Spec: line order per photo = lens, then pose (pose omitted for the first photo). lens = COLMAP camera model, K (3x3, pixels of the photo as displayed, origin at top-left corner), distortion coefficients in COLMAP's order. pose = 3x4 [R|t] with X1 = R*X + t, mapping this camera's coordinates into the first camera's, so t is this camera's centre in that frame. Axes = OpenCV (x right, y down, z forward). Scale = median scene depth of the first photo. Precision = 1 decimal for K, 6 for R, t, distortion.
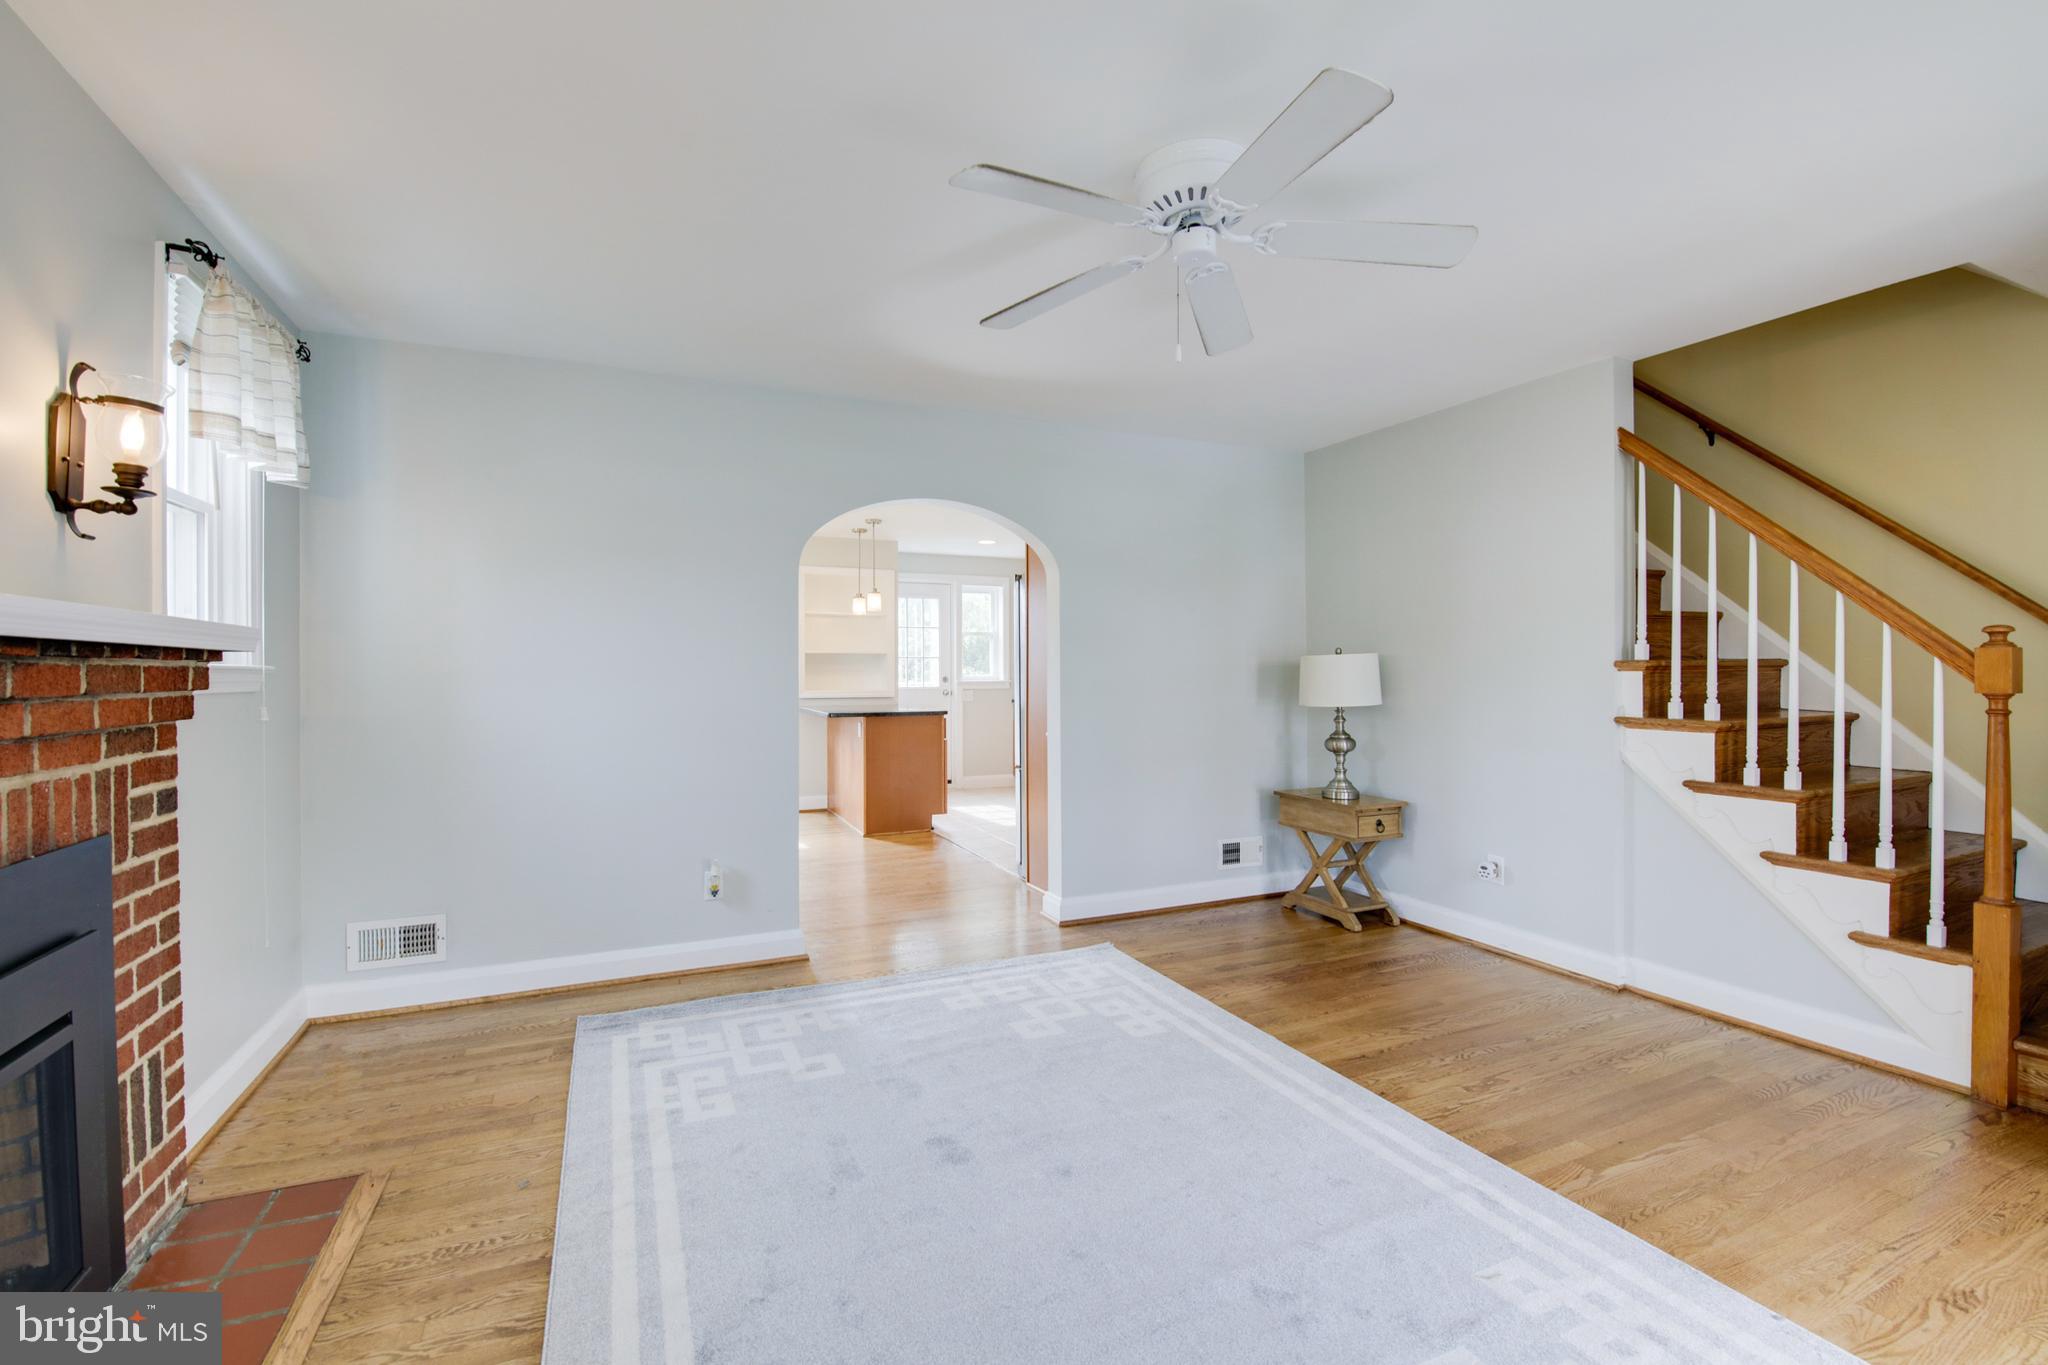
lens RADIAL K [[885.9, 0, 1013.1], [0, 885.9, 672.0], [0, 0, 1]] dist [-0.001909, -0.009919]
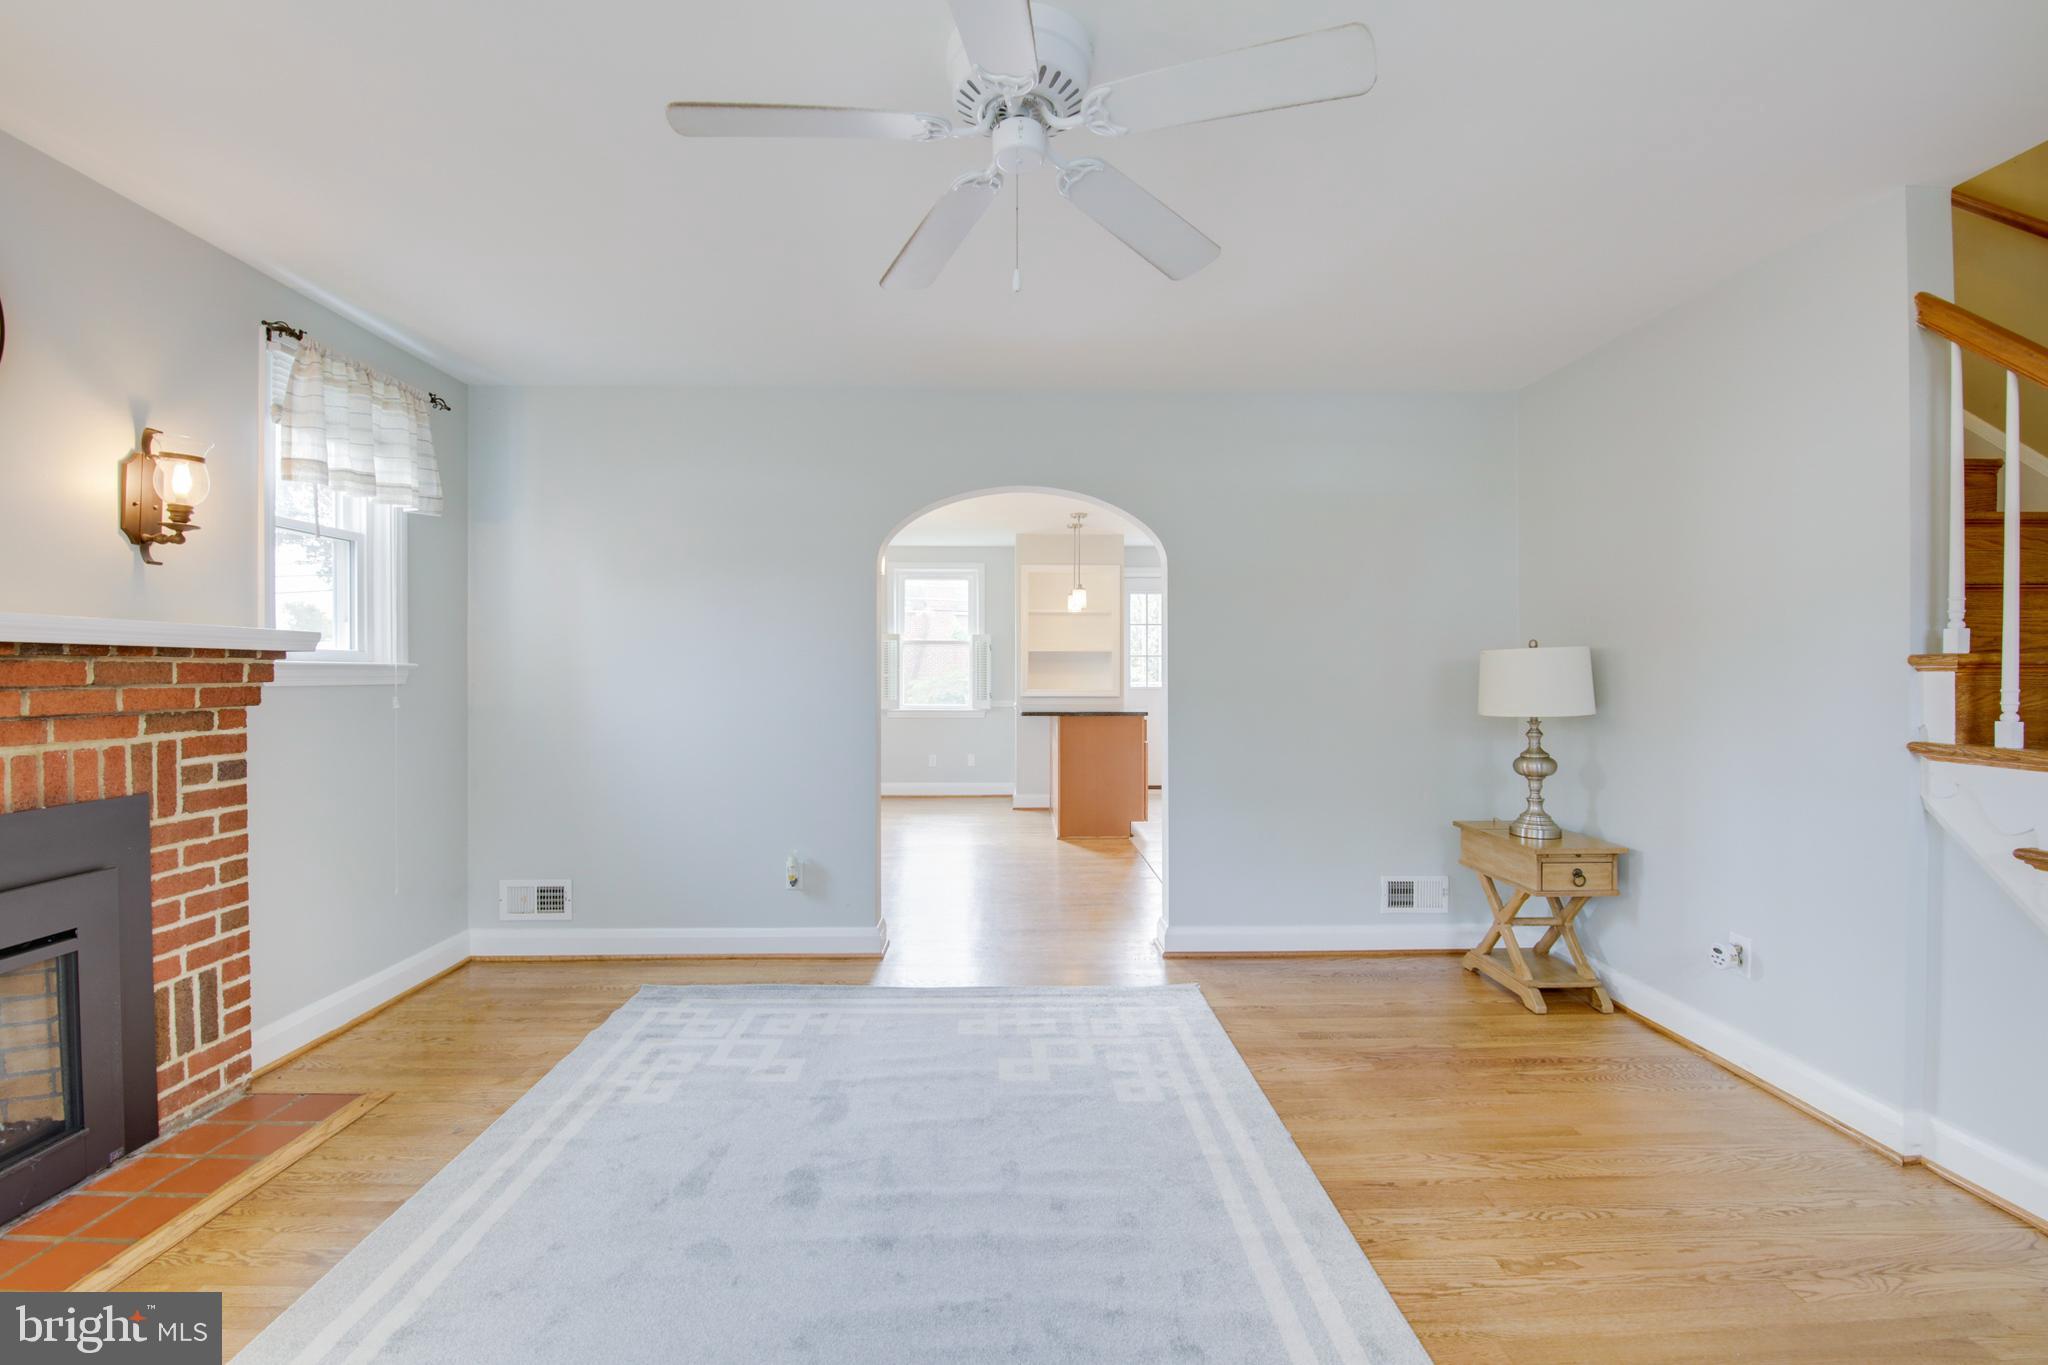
lens RADIAL K [[885.9, 0, 1015.0], [0, 885.9, 674.5], [0, 0, 1]] dist [-0.001909, -0.009919]
pose [[0.922079, 0.004447, -0.386975, 0.366369], [-0.002972, 0.999986, 0.004412, 0.000526], [0.386990, -0.002918, 0.922079, 0.177553]]
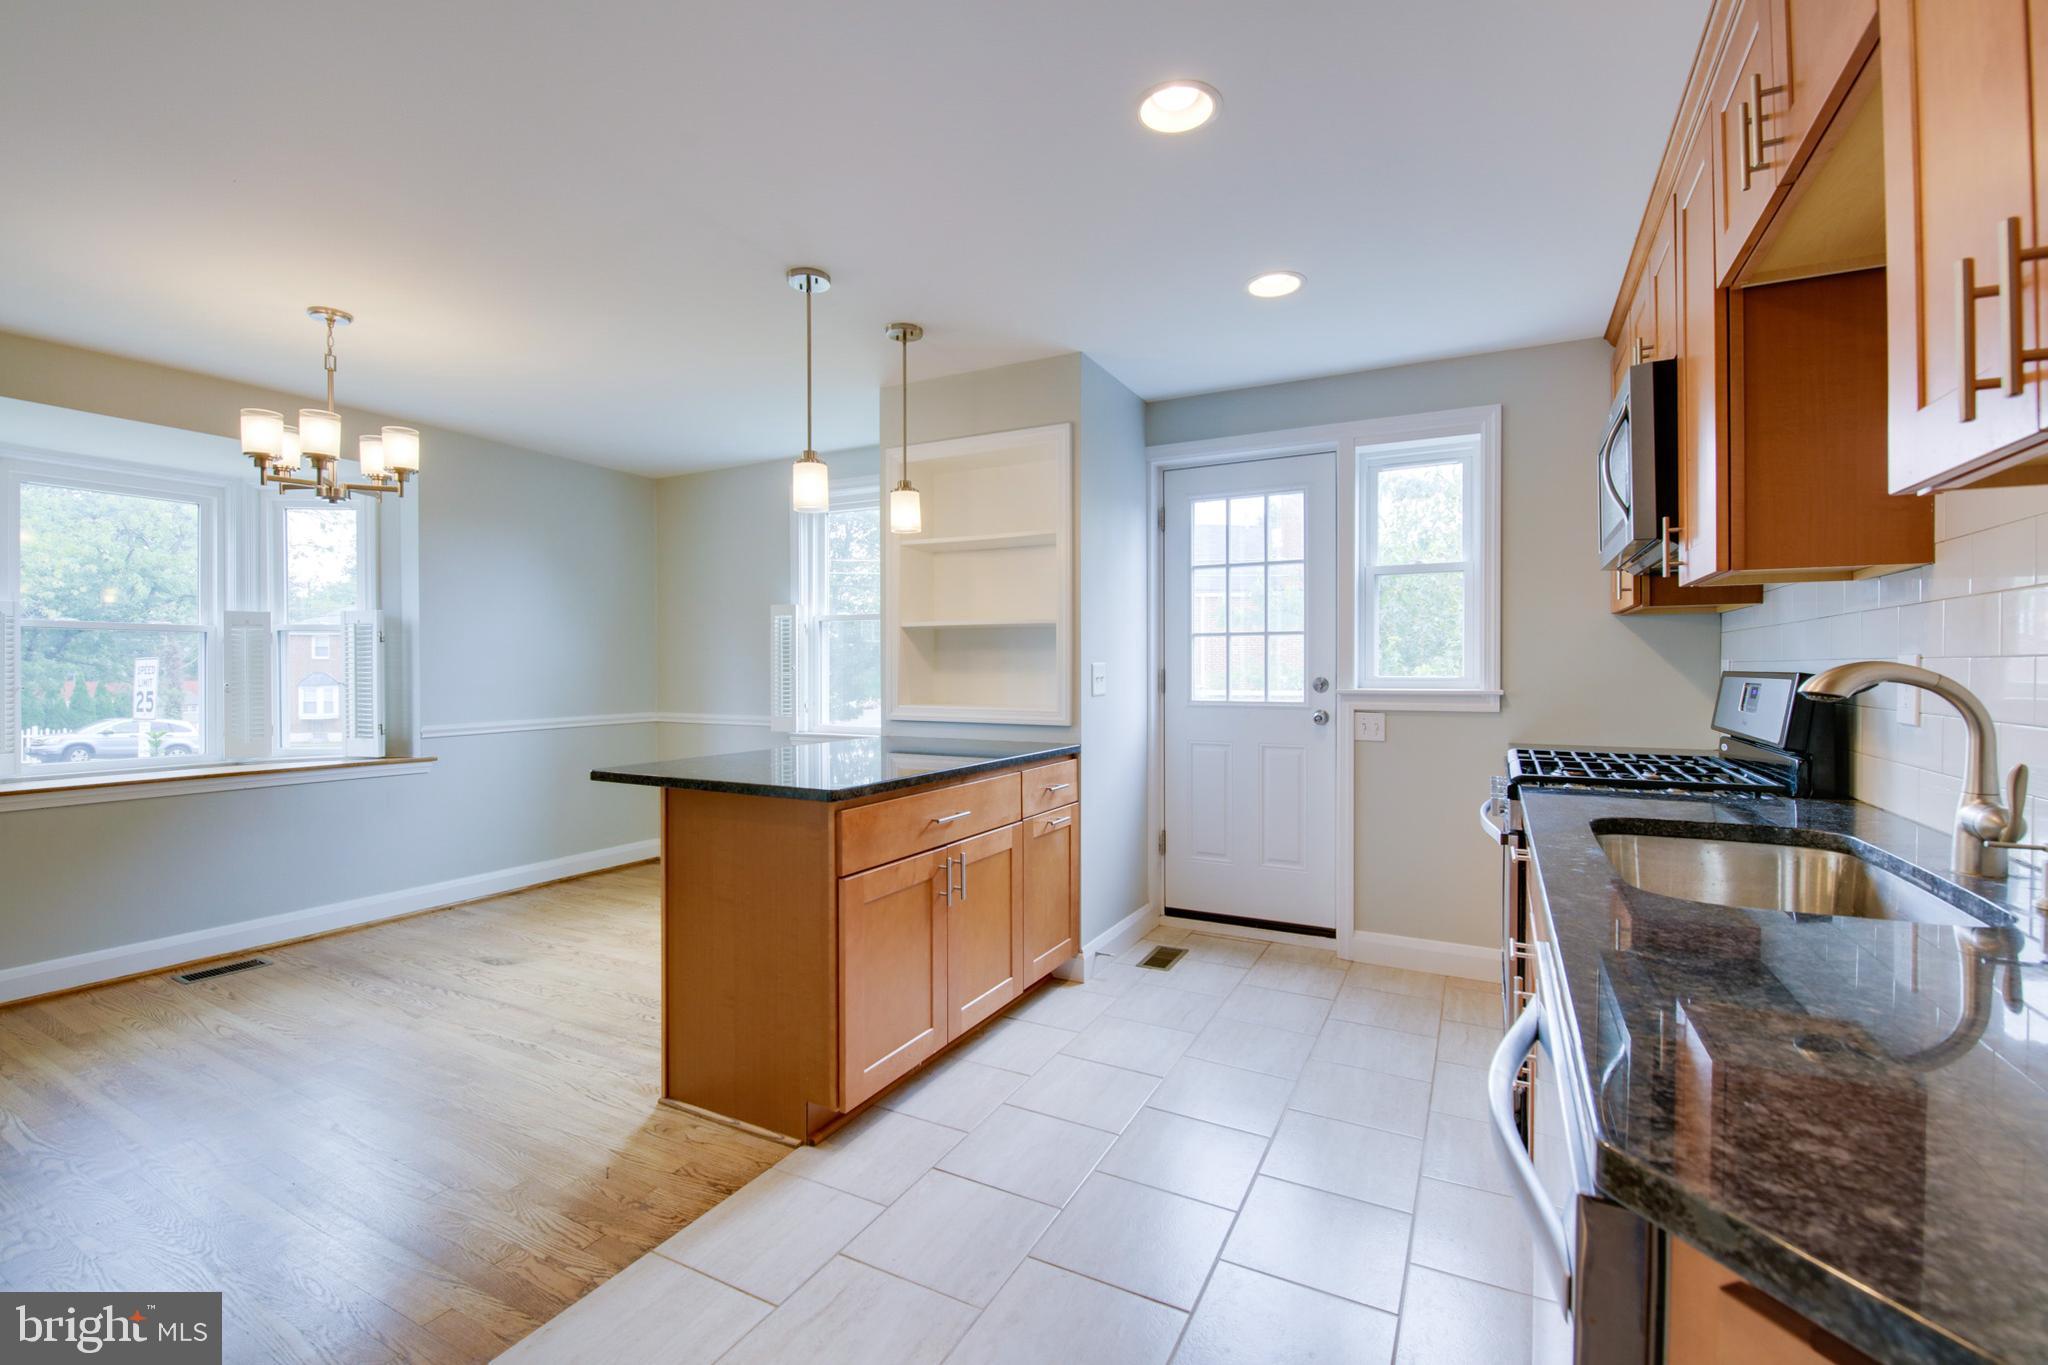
lens RADIAL K [[885.9, 0, 1032.7], [0, 885.9, 675.0], [0, 0, 1]] dist [-0.001909, -0.009919]
pose [[0.628616, 0.009122, -0.777662, 0.493329], [-0.000354, 0.999934, 0.011444, -0.002306], [0.777716, -0.006919, 0.628578, 1.958906]]
